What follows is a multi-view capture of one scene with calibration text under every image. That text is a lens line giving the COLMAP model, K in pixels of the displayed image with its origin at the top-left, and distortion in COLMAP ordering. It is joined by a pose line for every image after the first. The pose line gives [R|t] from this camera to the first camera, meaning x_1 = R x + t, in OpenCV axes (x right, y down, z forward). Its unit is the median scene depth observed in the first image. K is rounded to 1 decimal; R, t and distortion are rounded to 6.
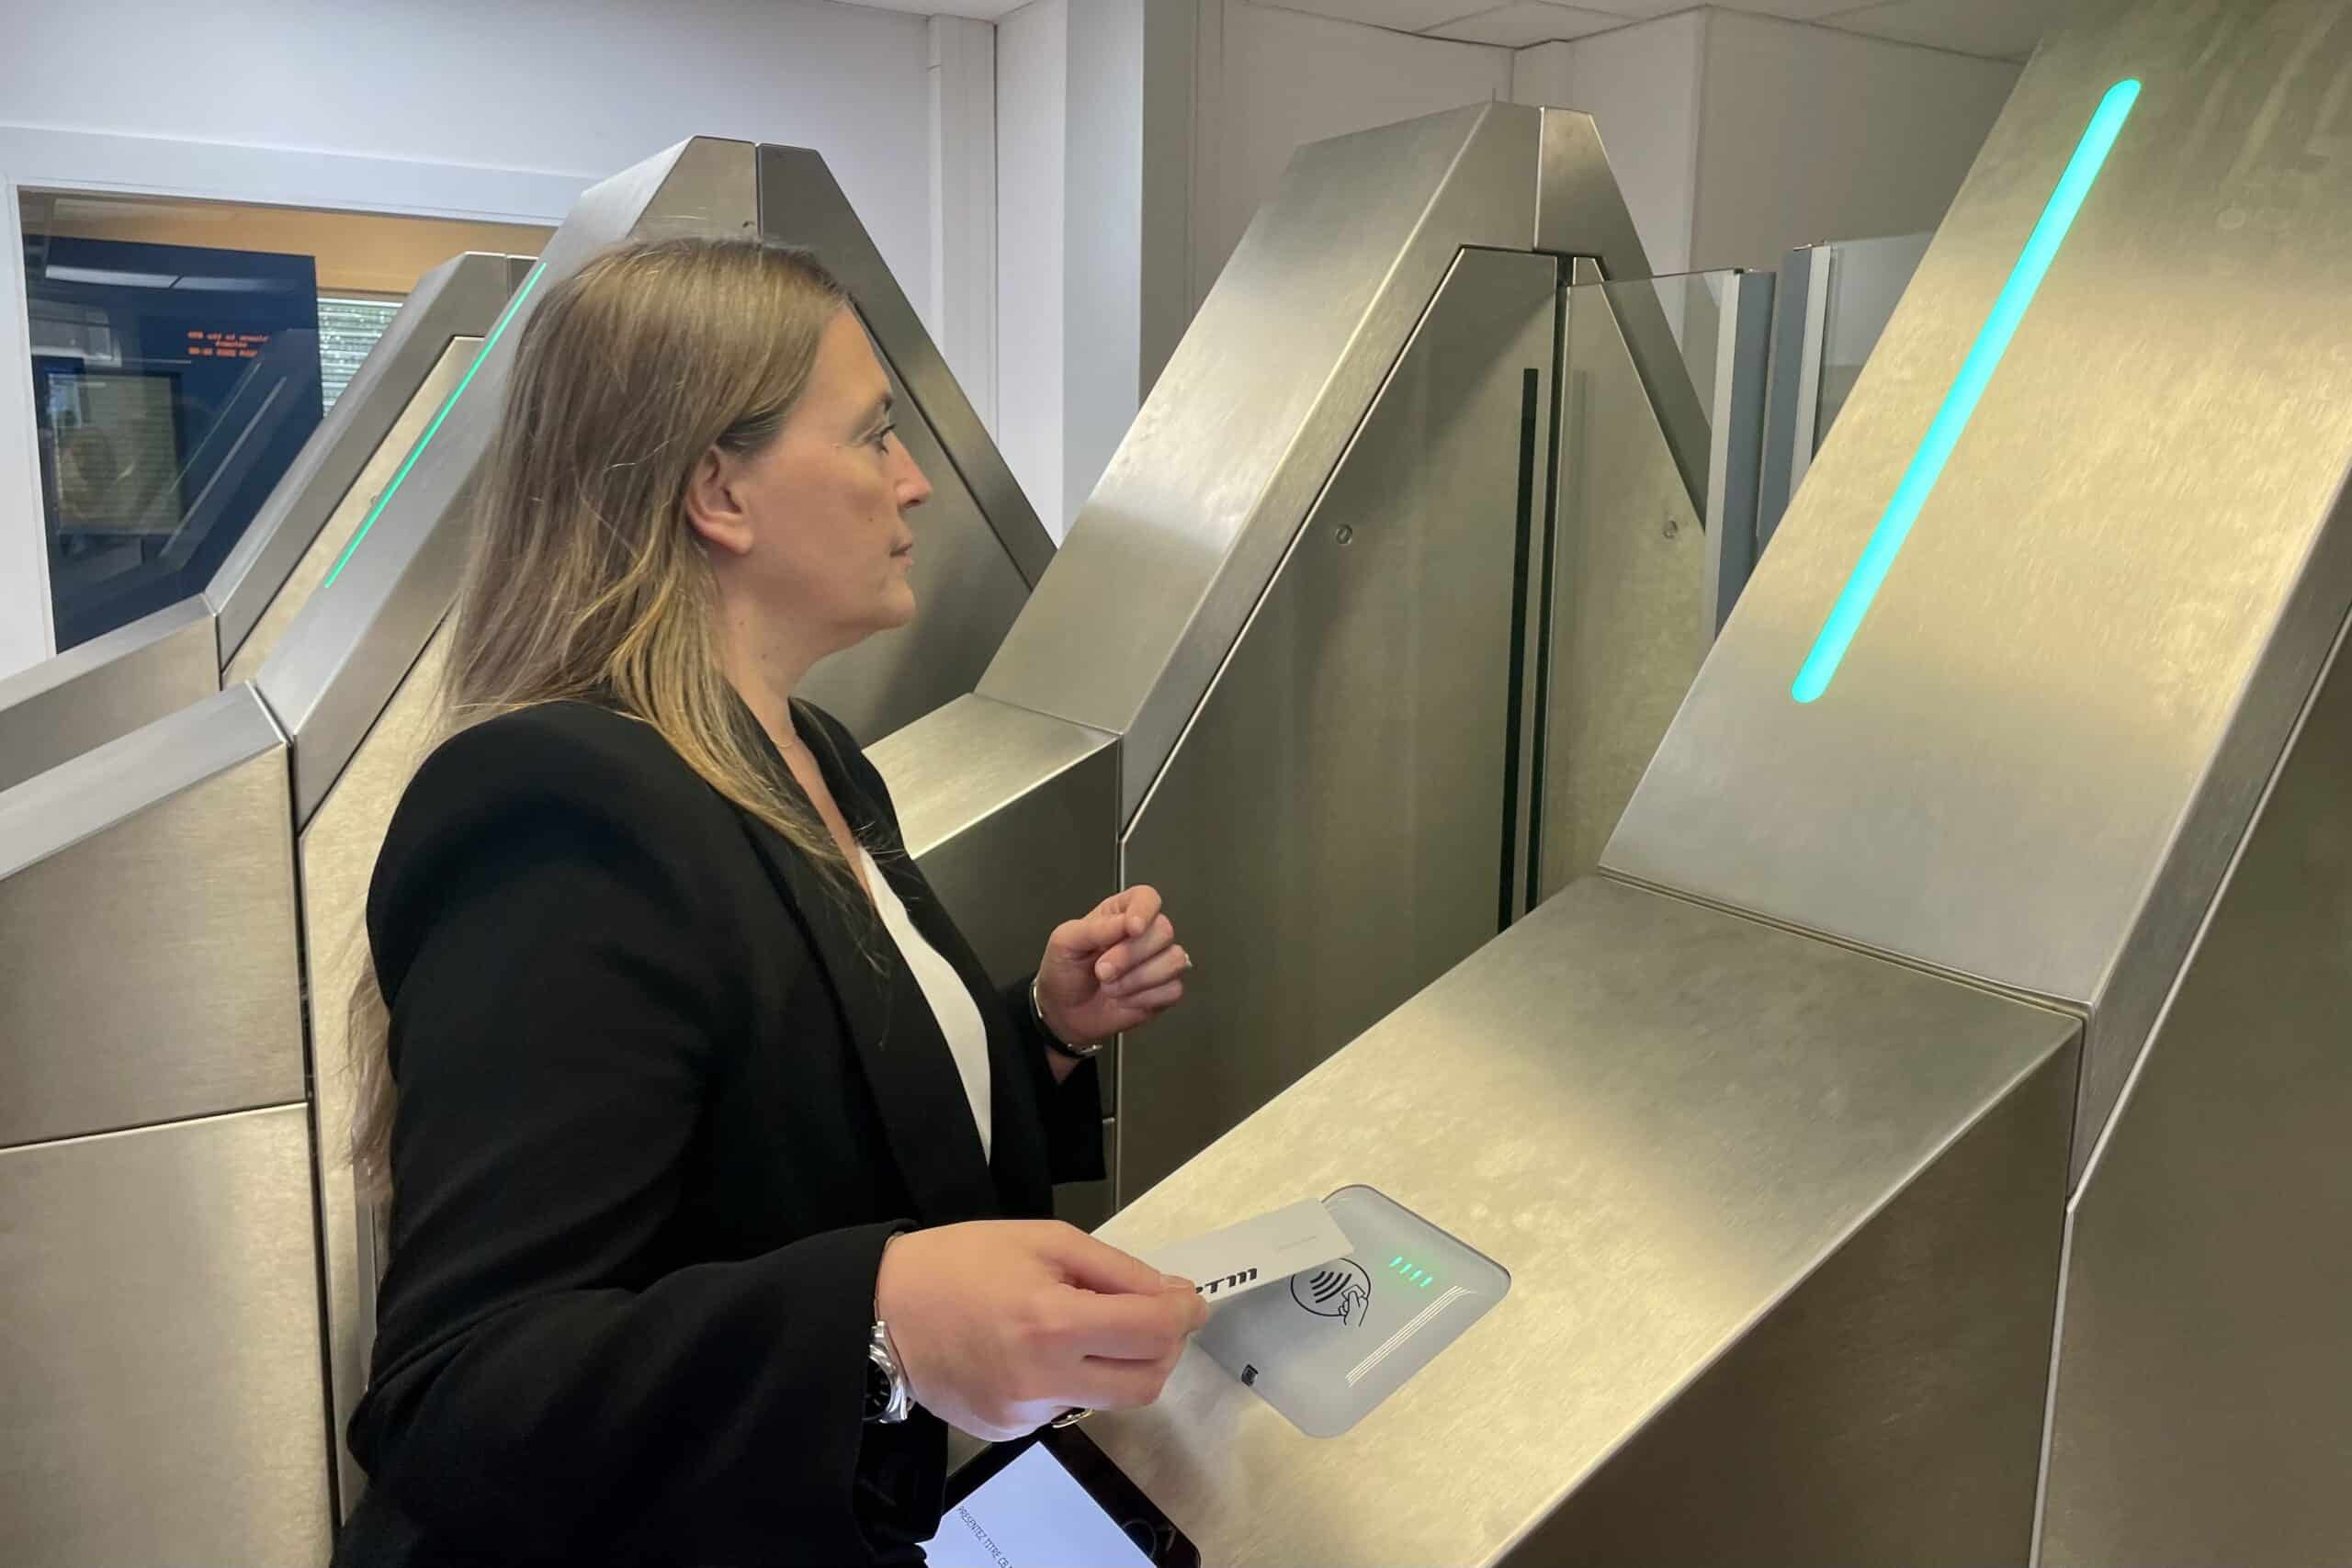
lens RADIAL K [[1787.5, 0, 1129.0], [0, 1787.5, 777.8], [0, 0, 1]] dist [0.043780, 0.007054]
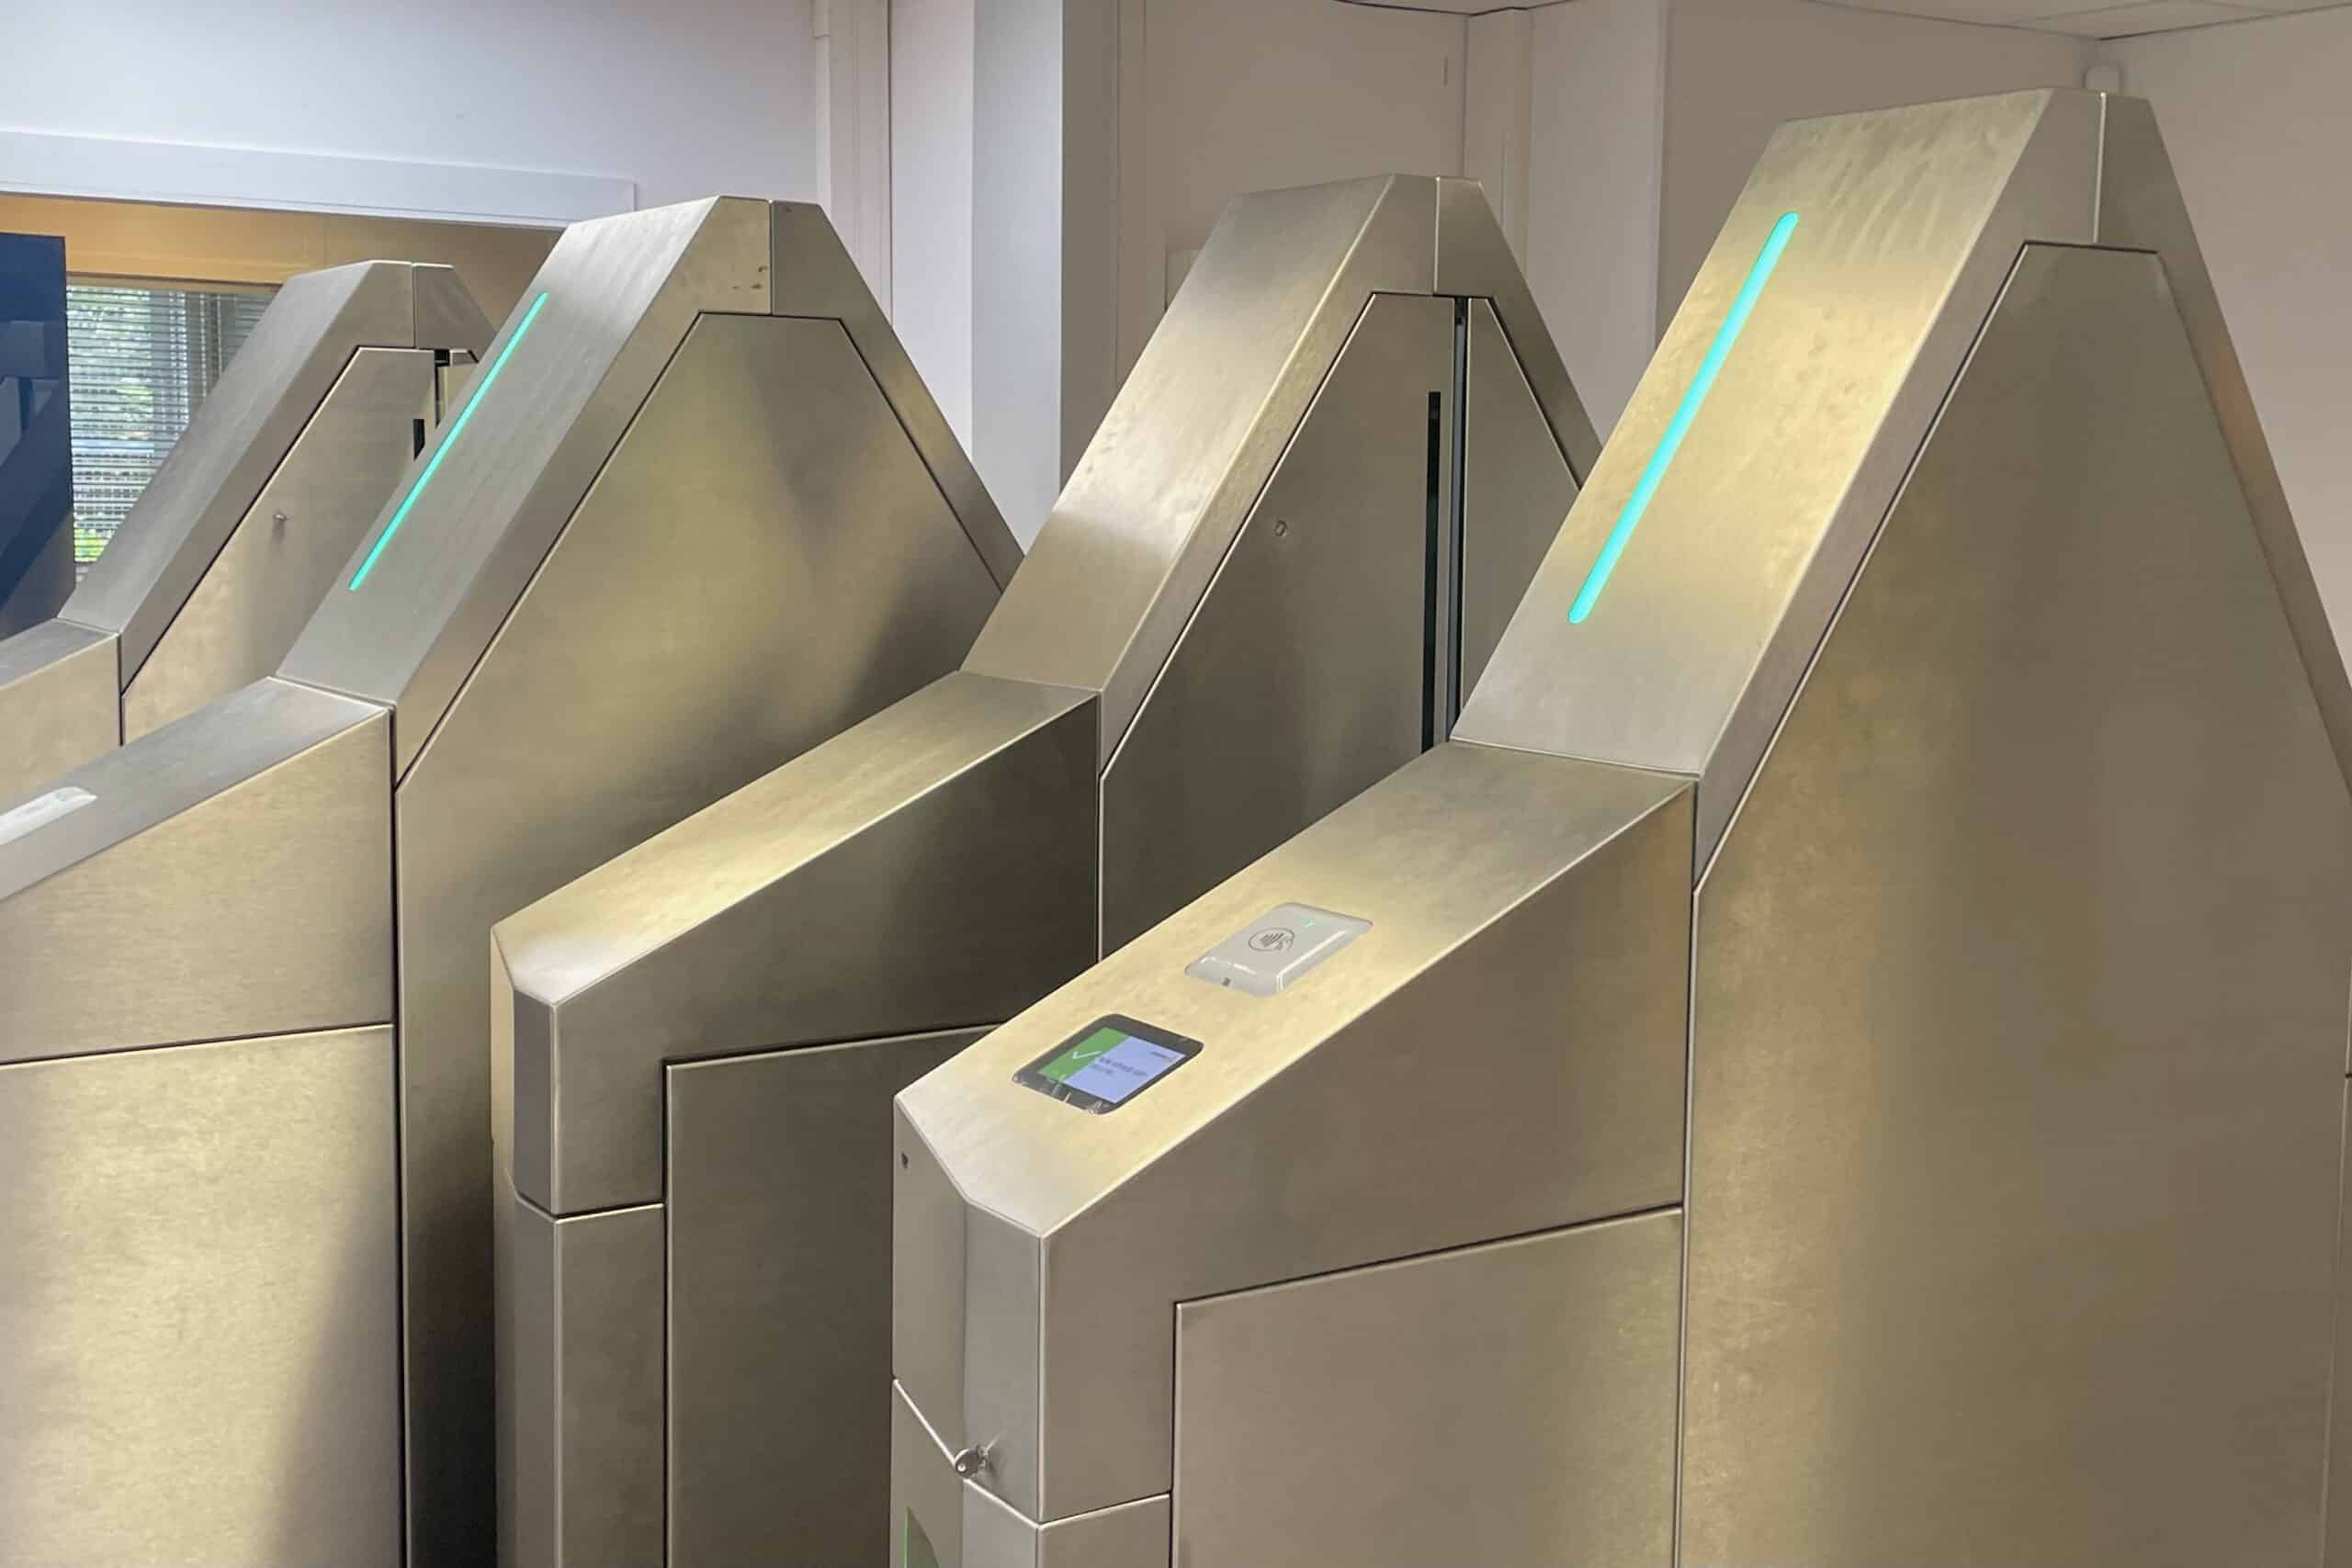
lens RADIAL K [[2657.3, 0, 1176.1], [0, 2657.3, 782.3], [0, 0, 1]] dist [0.077826, 0.000000]
pose [[0.997471, -0.011646, 0.070117, -0.072845], [0.015983, 0.997972, -0.061608, 0.135153], [-0.069257, 0.062572, 0.995635, -0.722873]]
